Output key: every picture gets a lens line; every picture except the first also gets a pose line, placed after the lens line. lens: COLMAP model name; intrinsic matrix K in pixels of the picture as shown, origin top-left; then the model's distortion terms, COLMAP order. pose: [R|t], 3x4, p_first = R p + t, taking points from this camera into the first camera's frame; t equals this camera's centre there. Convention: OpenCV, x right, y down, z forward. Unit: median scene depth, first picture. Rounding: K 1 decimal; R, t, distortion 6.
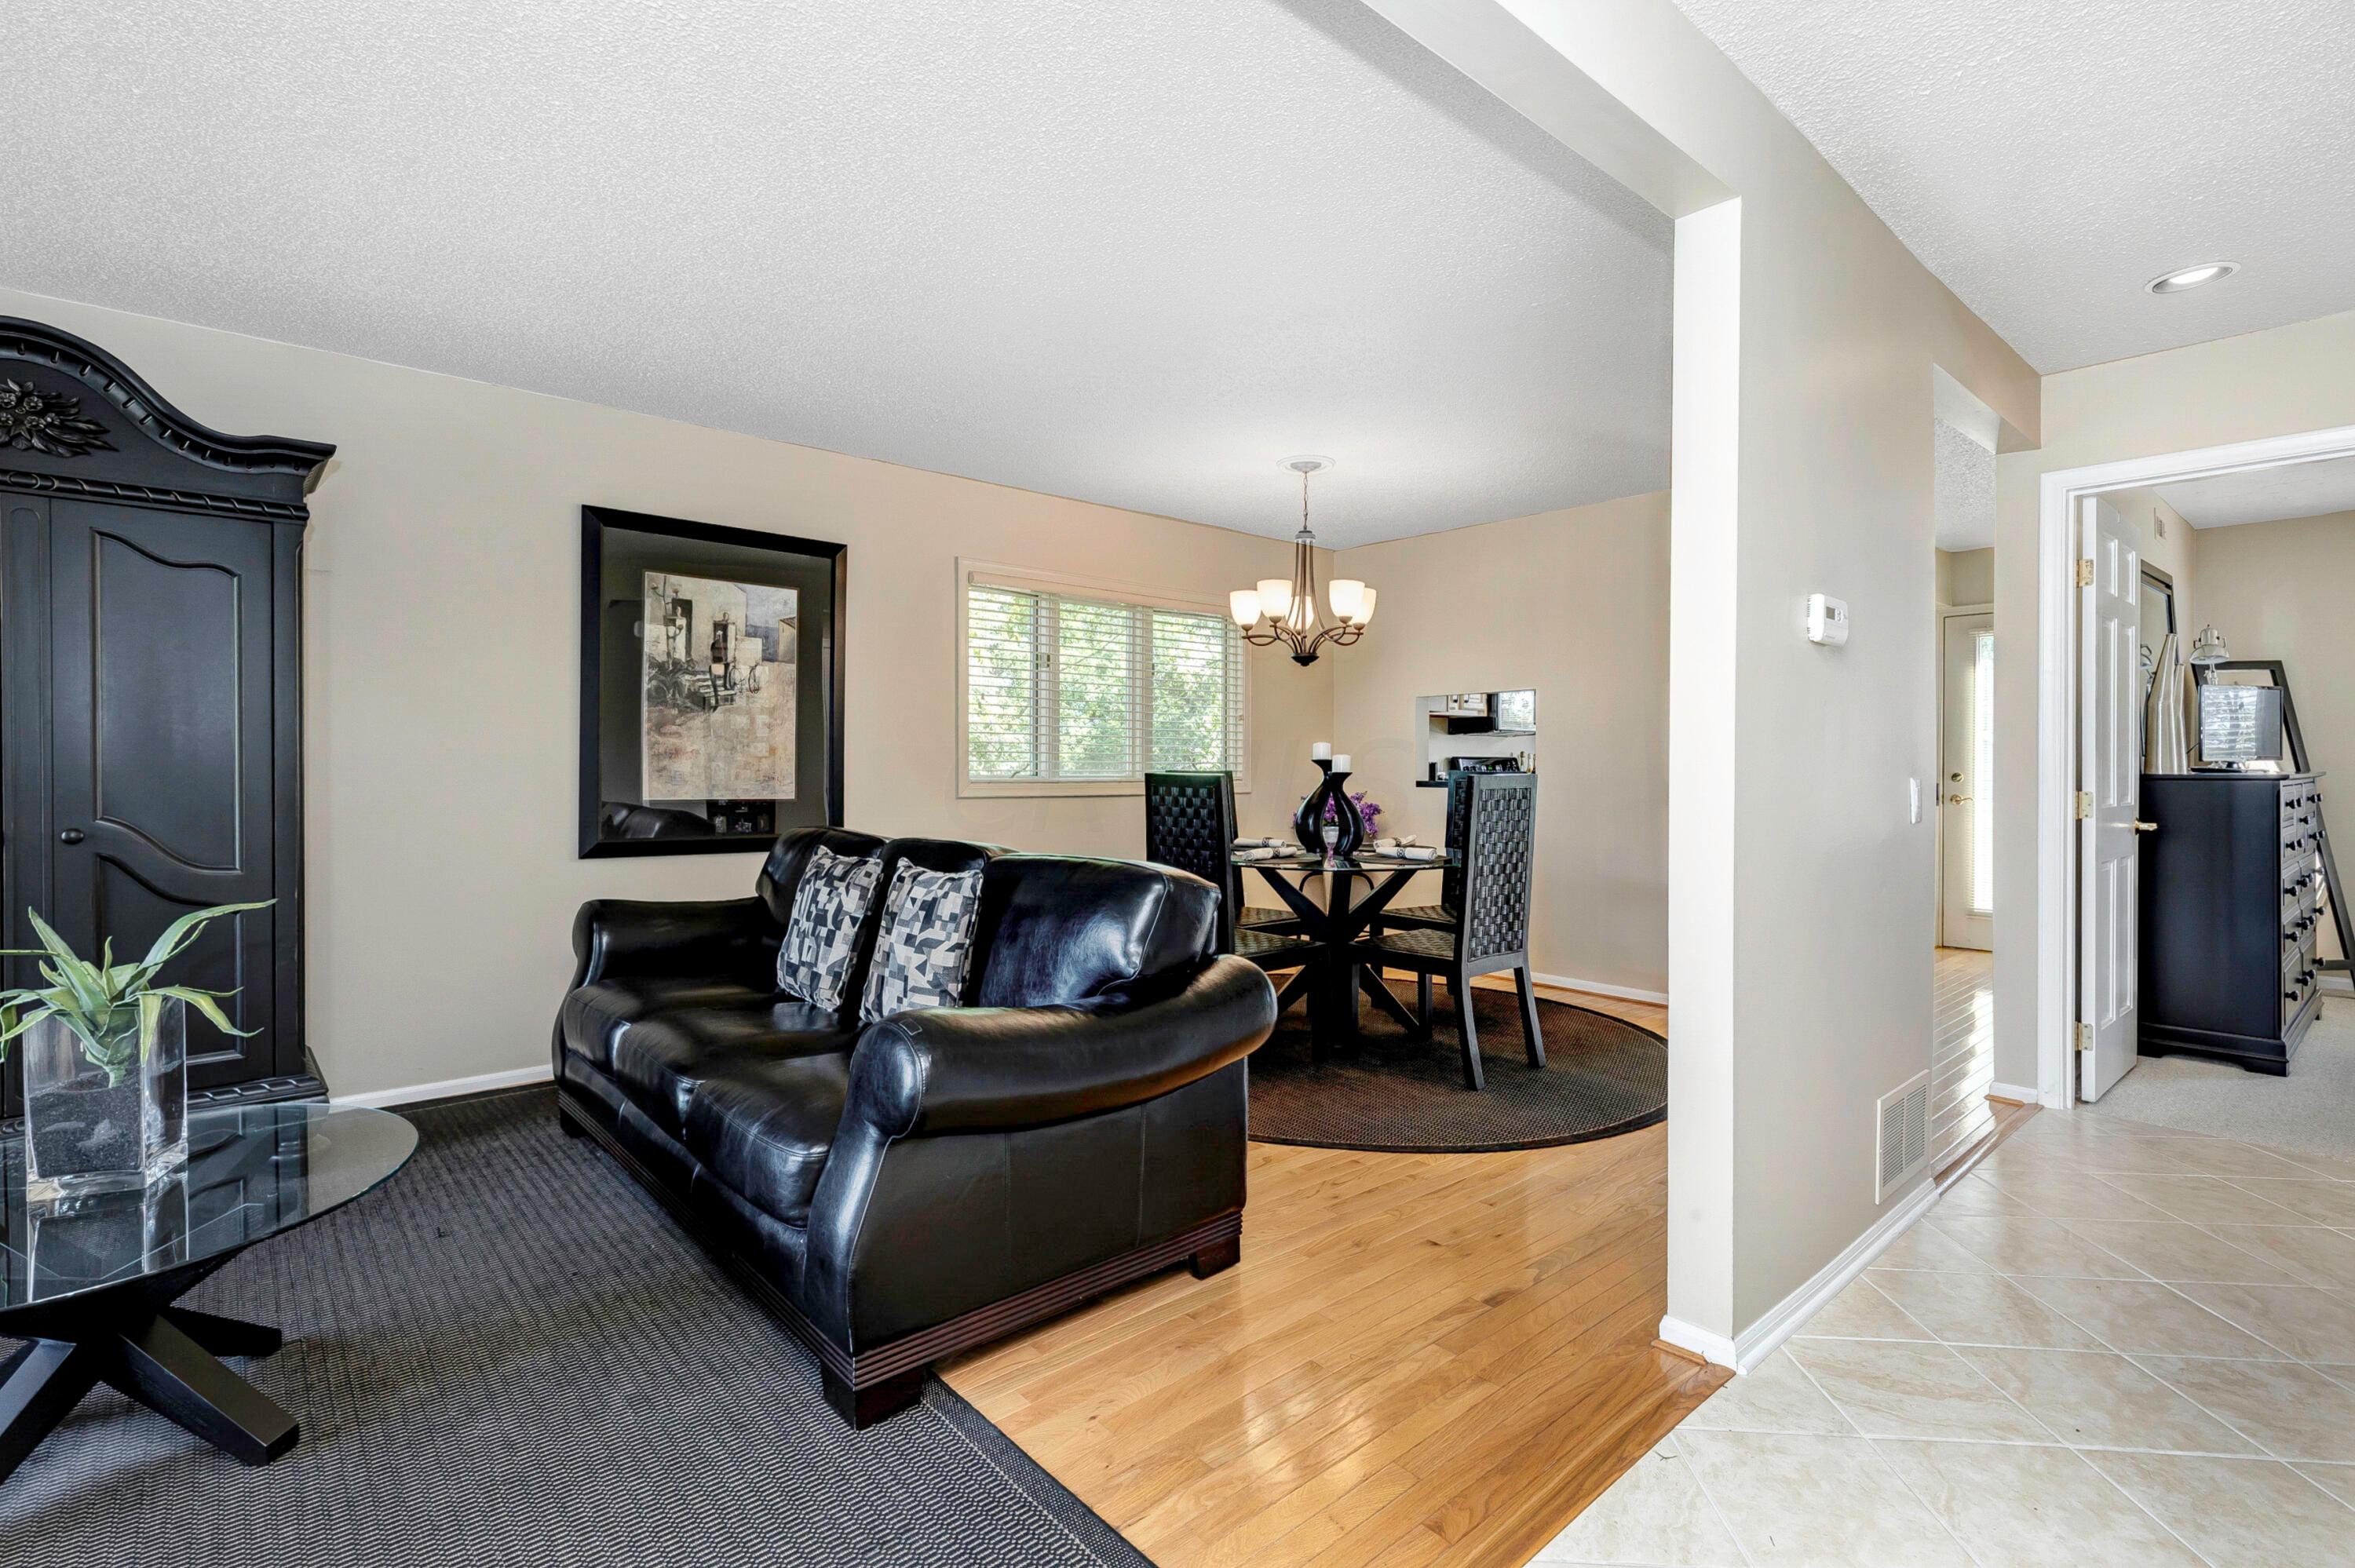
lens RADIAL K [[1061.7, 0, 1183.5], [0, 1061.7, 792.8], [0, 0, 1]] dist [0.004170, -0.000035]
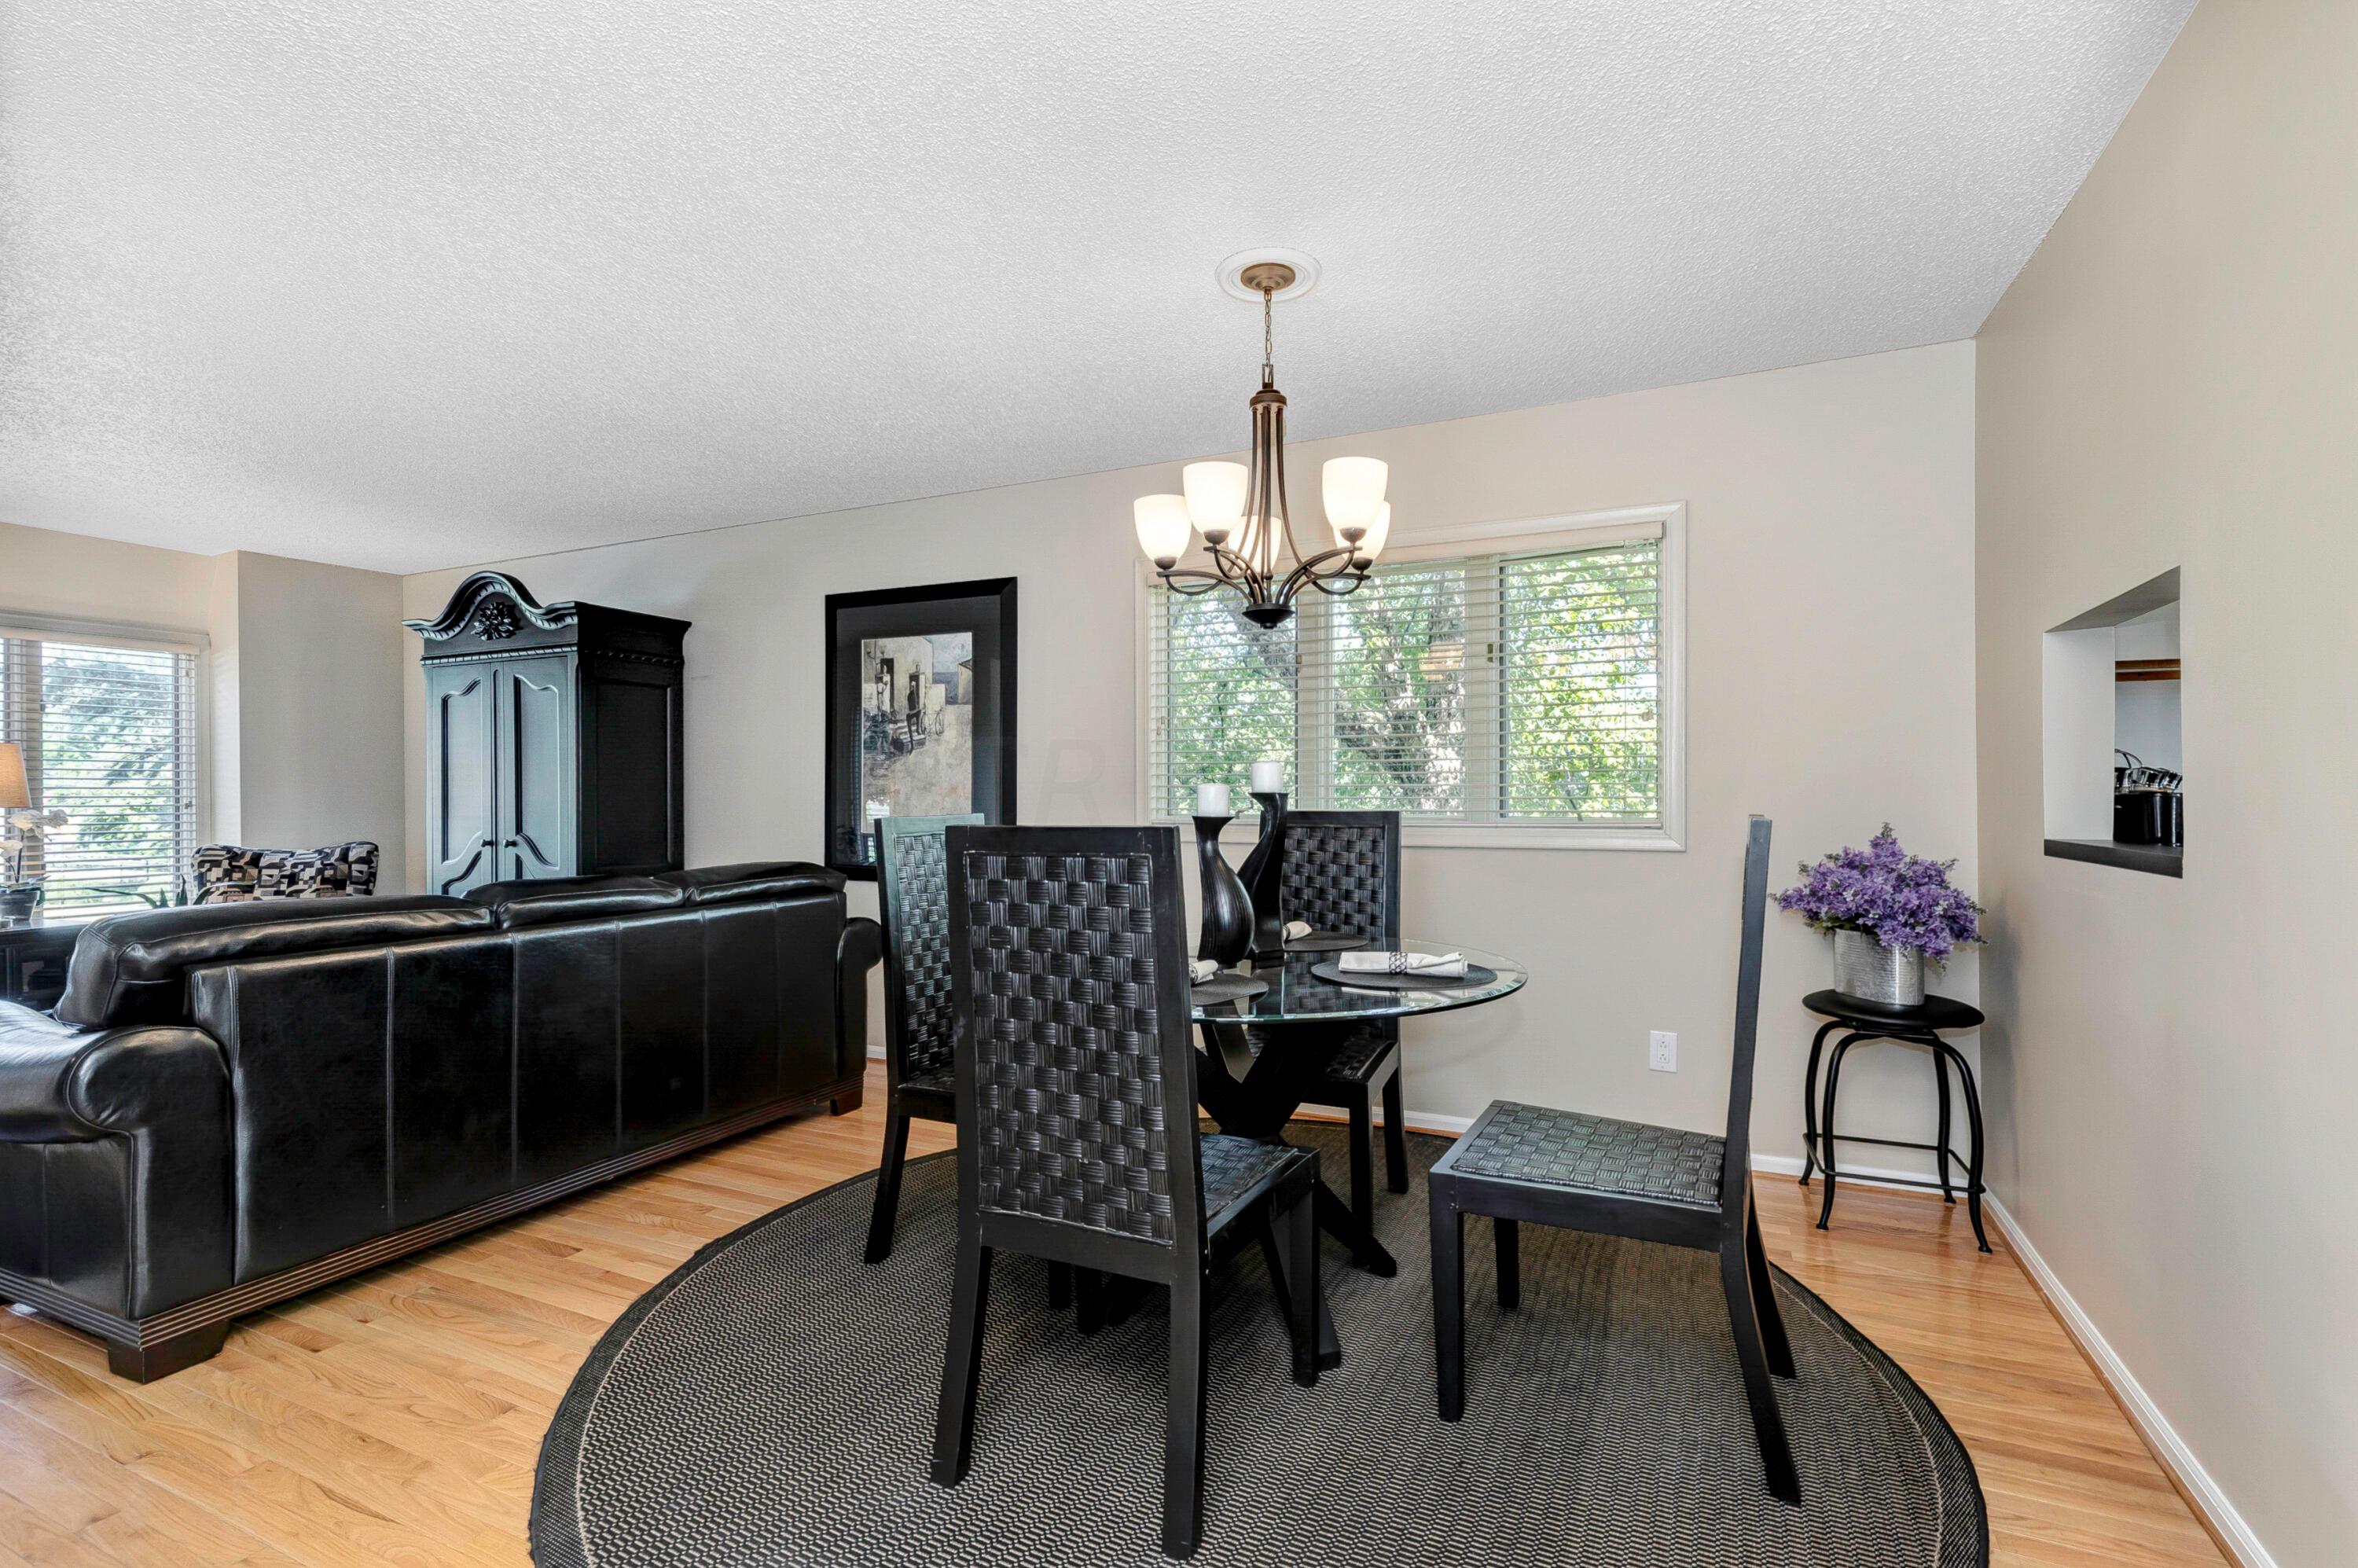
lens RADIAL K [[1063.1, 0, 1185.0], [0, 1063.1, 792.9], [0, 0, 1]] dist [0.004170, -0.000035]
pose [[0.407946, -0.006882, -0.912980, 0.681848], [-0.018466, 0.999705, -0.015787, -0.024093], [0.912819, 0.023299, 0.407699, 0.799349]]
